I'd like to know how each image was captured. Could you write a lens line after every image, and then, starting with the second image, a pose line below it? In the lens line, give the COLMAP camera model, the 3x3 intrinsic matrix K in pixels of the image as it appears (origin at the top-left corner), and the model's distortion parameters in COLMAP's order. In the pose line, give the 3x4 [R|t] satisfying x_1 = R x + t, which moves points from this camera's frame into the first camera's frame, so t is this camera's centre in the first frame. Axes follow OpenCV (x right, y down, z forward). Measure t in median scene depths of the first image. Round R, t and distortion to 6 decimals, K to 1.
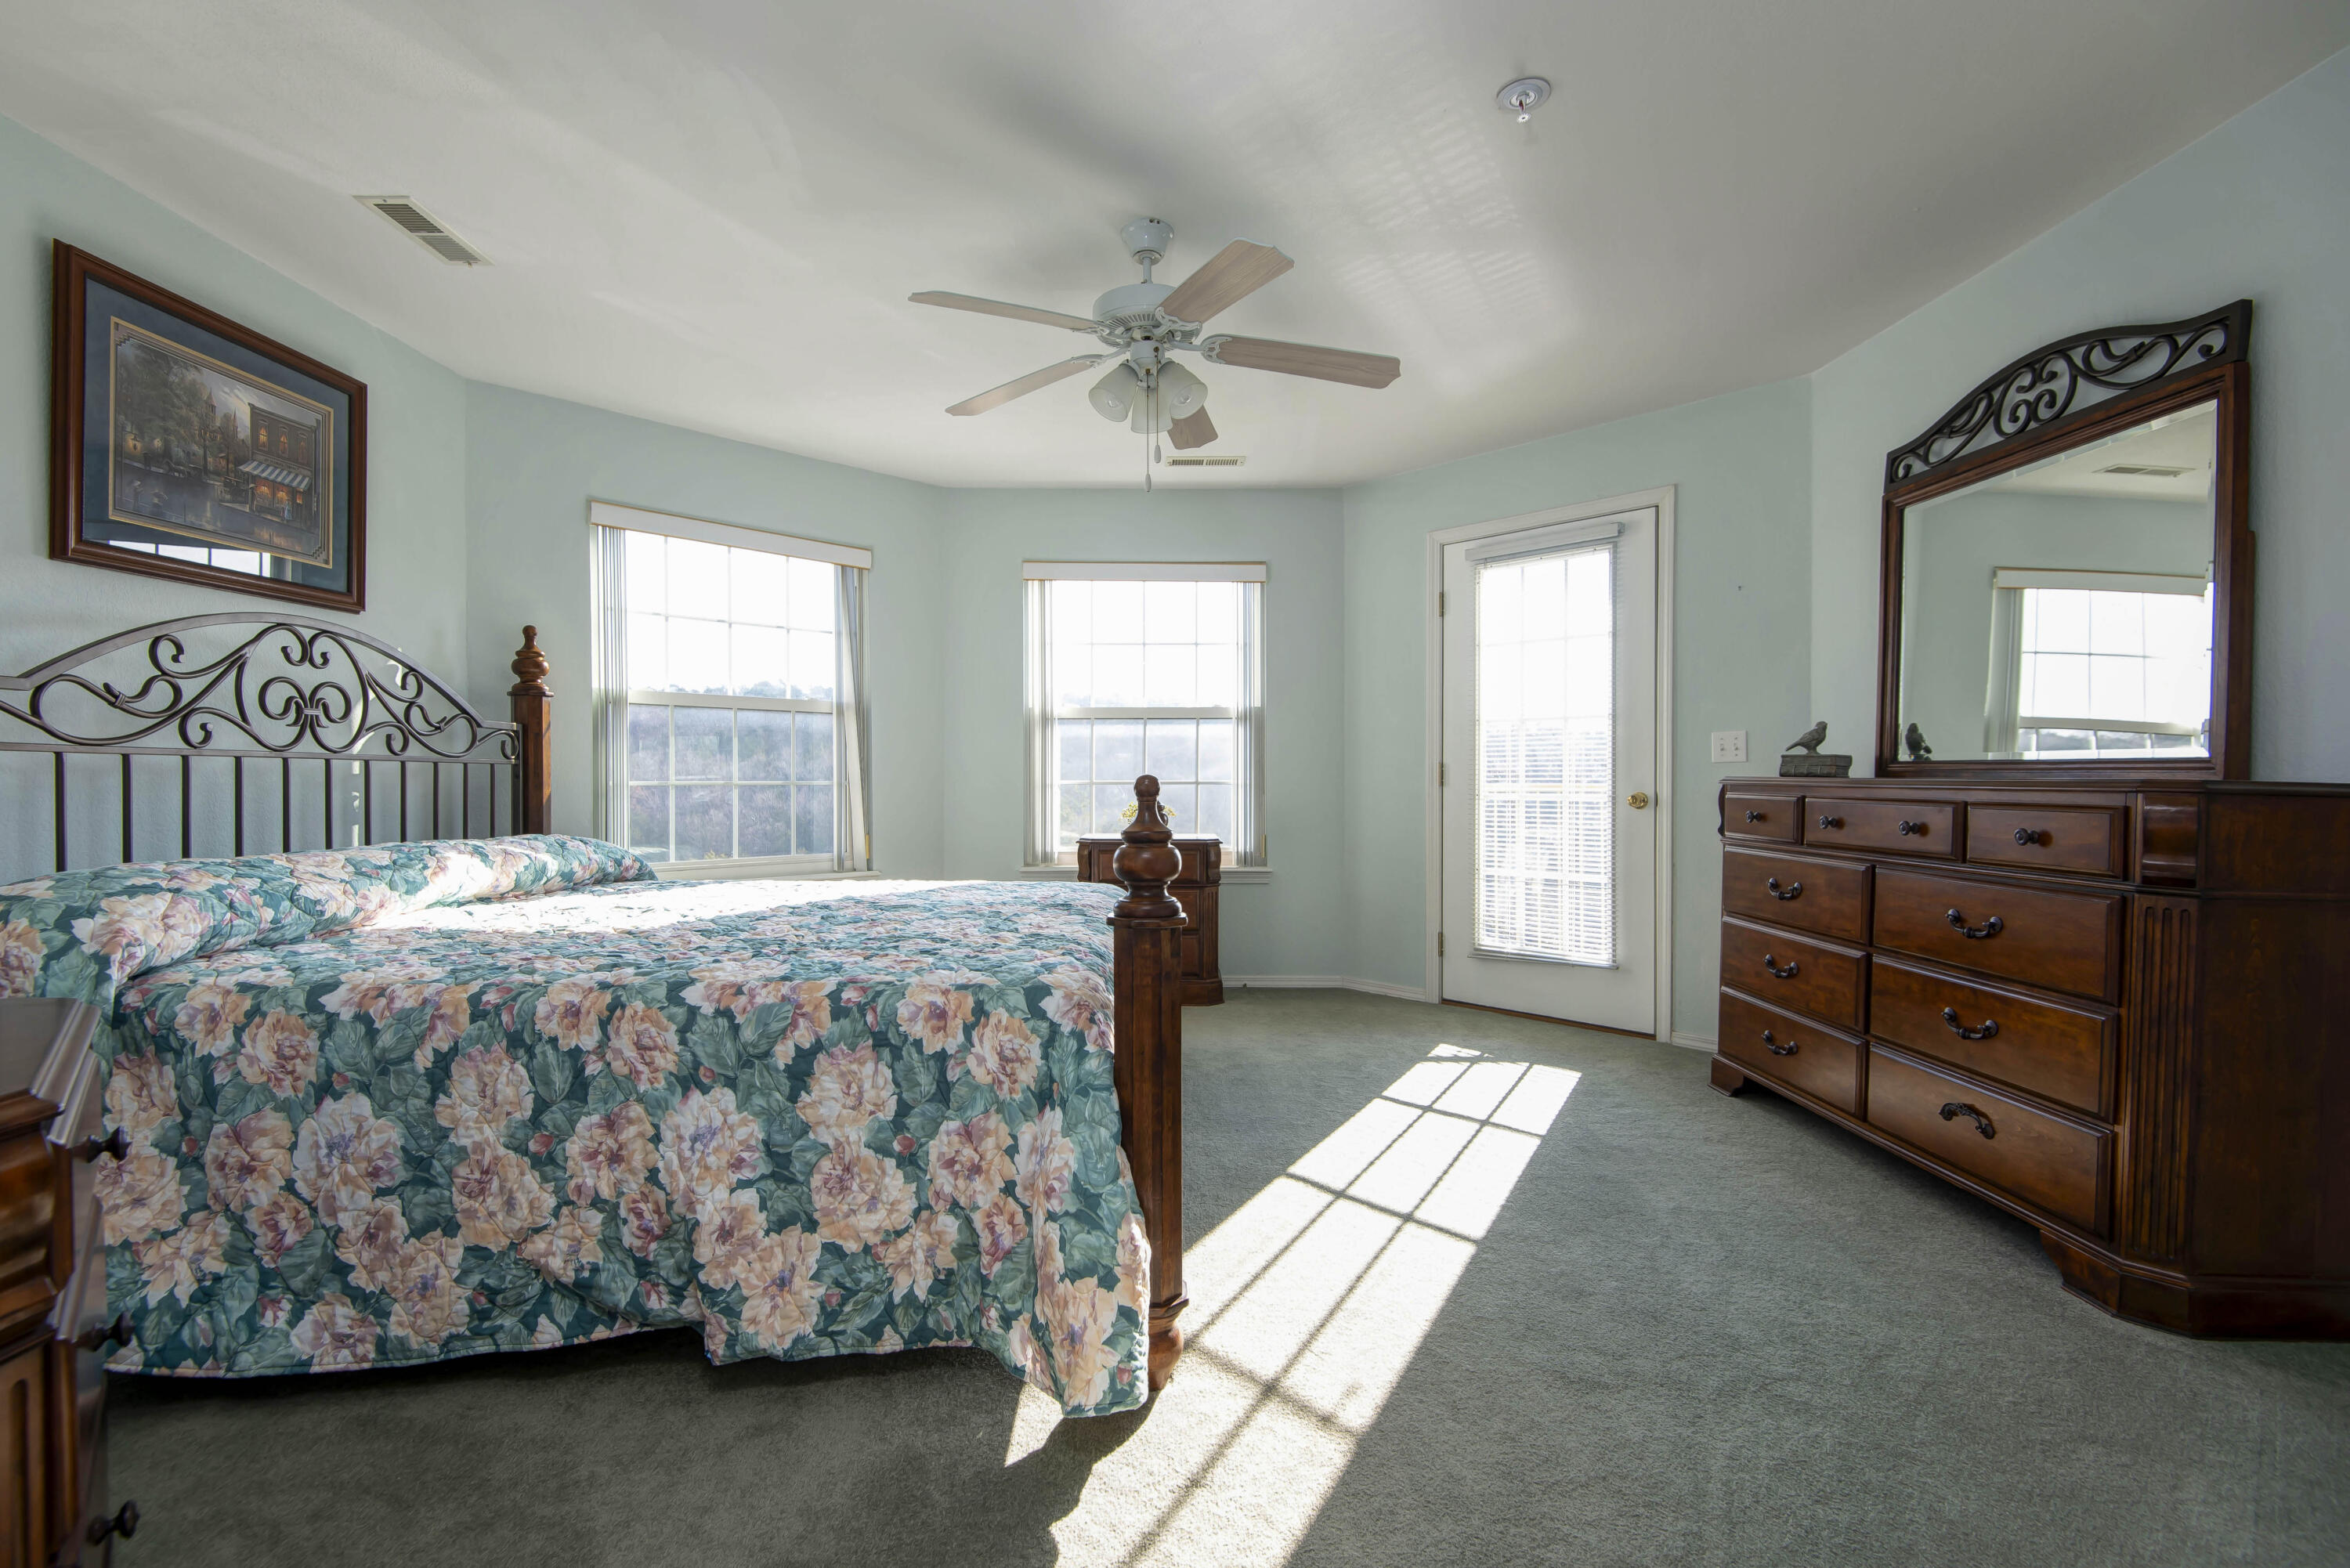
lens RADIAL K [[1104.4, 0, 1223.8], [0, 1104.4, 780.6], [0, 0, 1]] dist [0.019596, -0.012657]
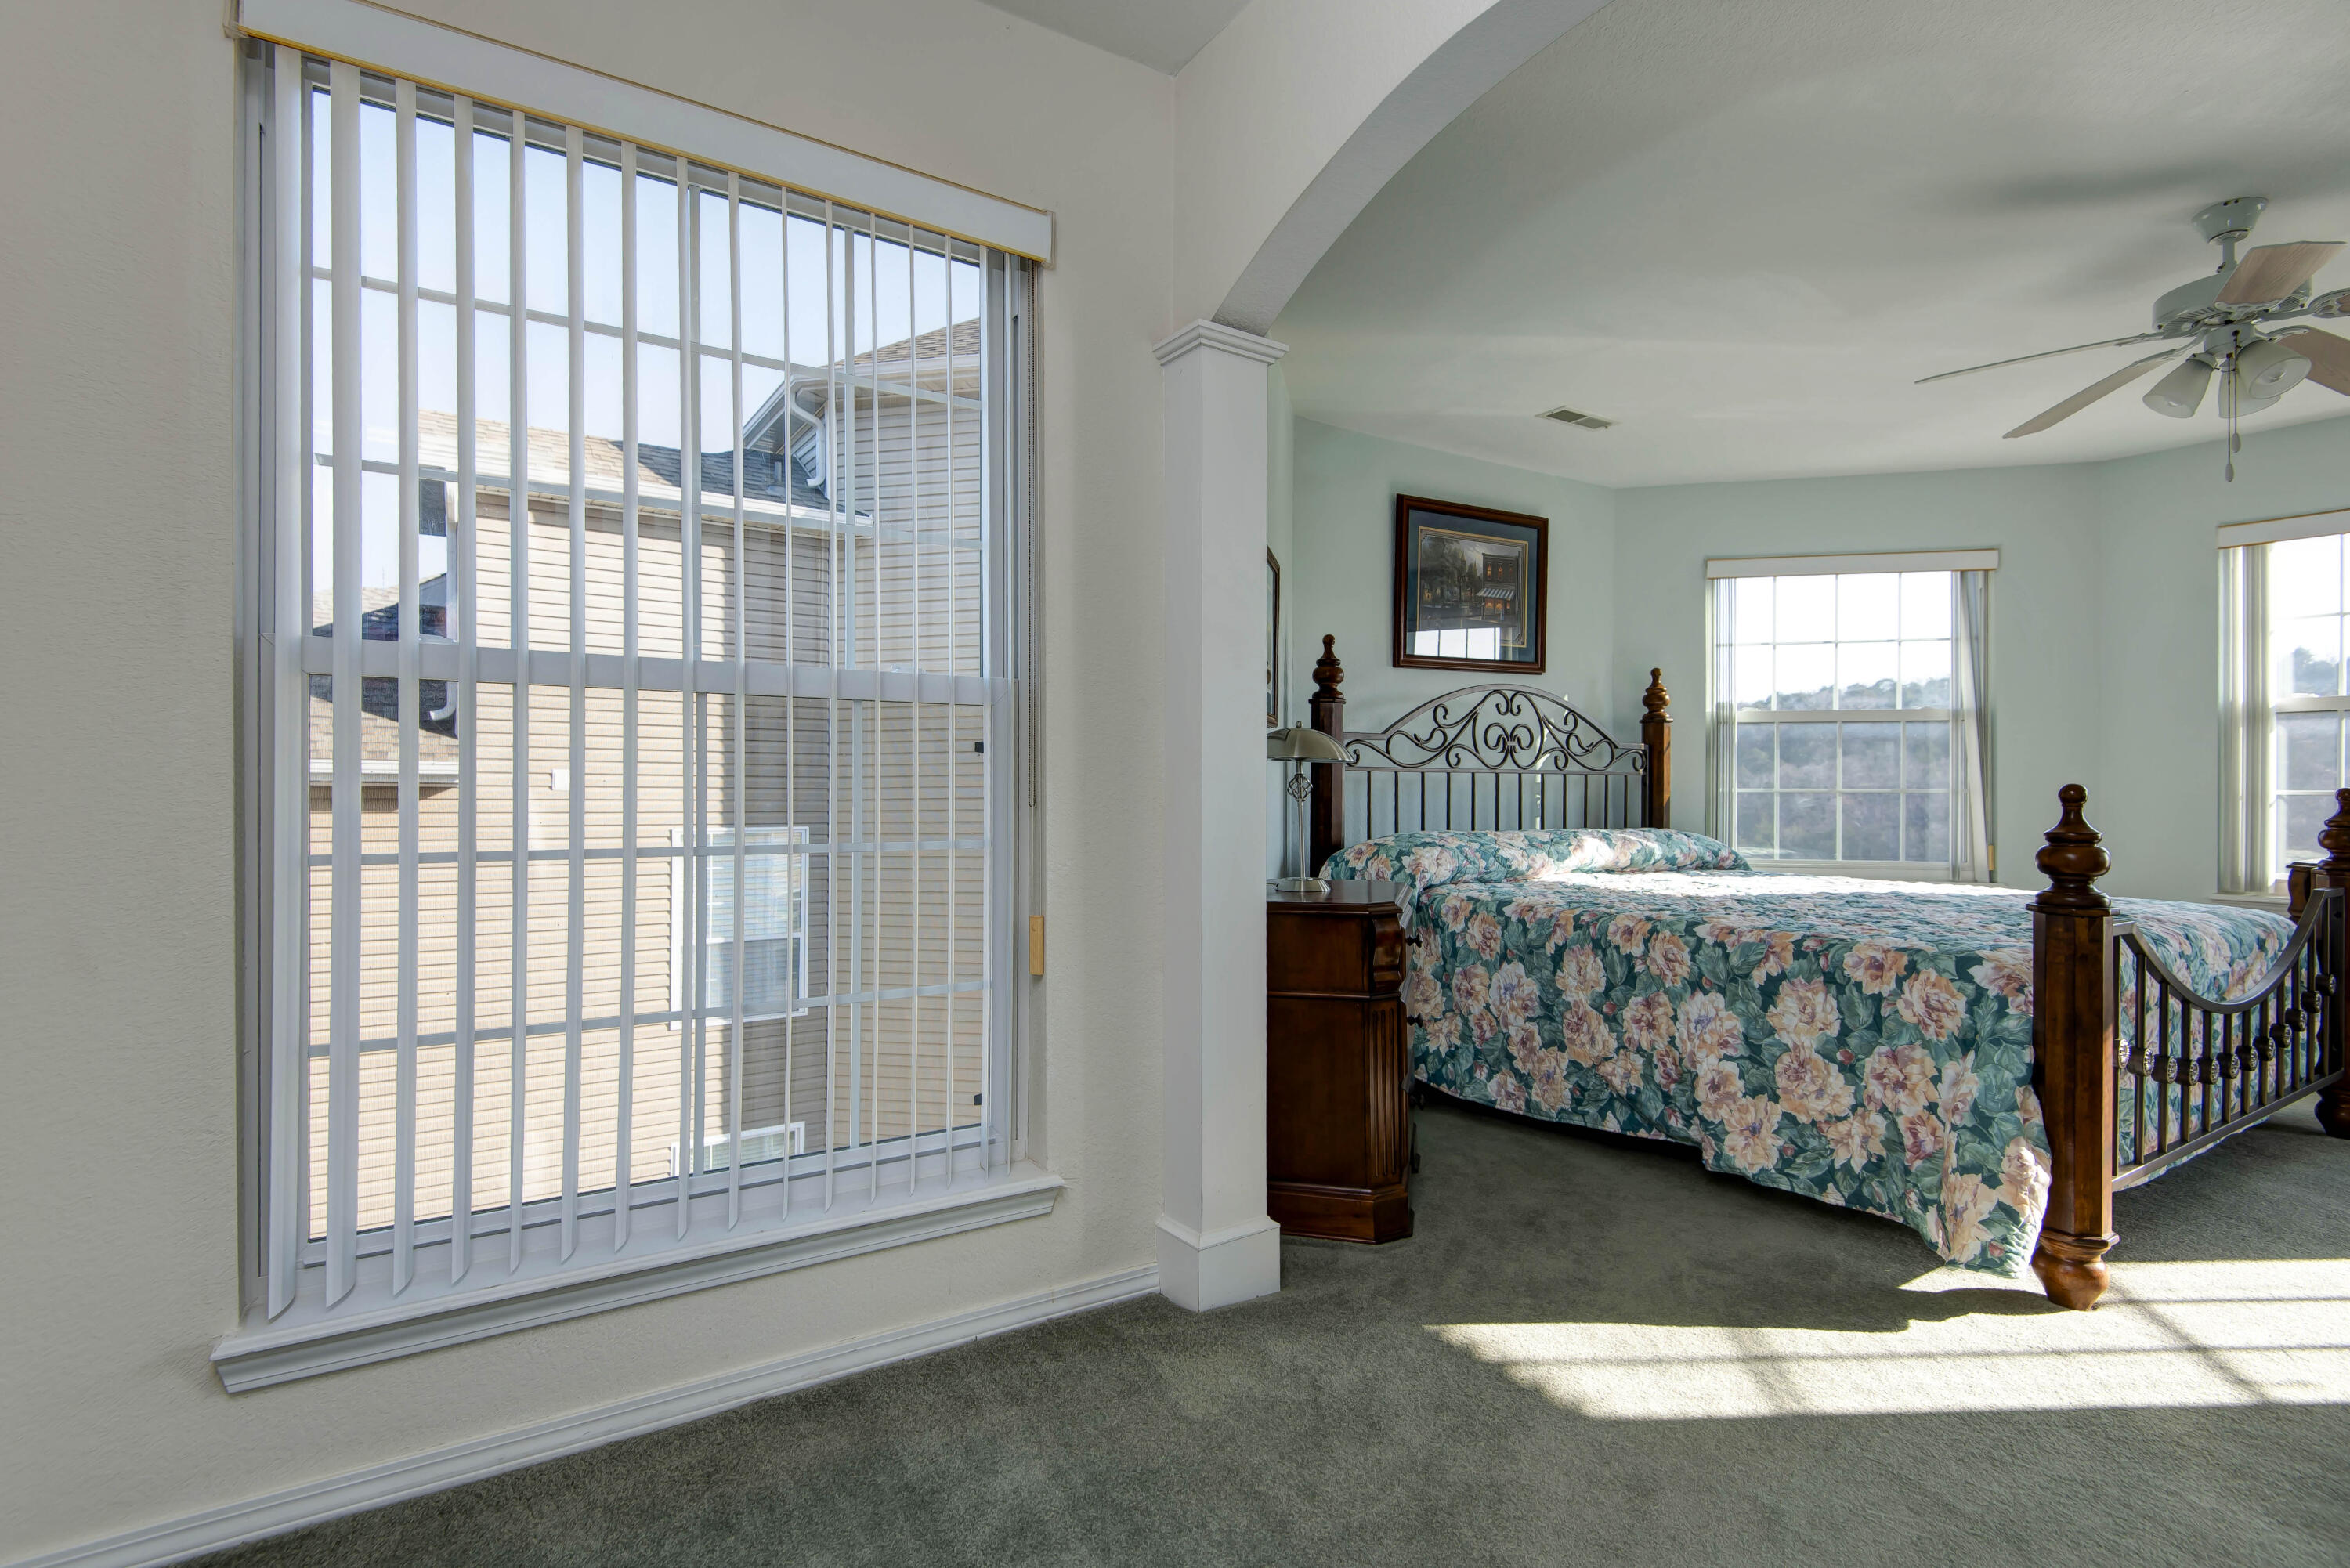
lens RADIAL K [[1104.4, 0, 1081.1], [0, 1104.4, 793.7], [0, 0, 1]] dist [0.019596, -0.012657]
pose [[0.471923, 0.008925, -0.881594, 0.458793], [-0.003538, 0.999960, 0.008229, -0.002469], [0.881632, -0.000764, 0.471936, -0.461928]]
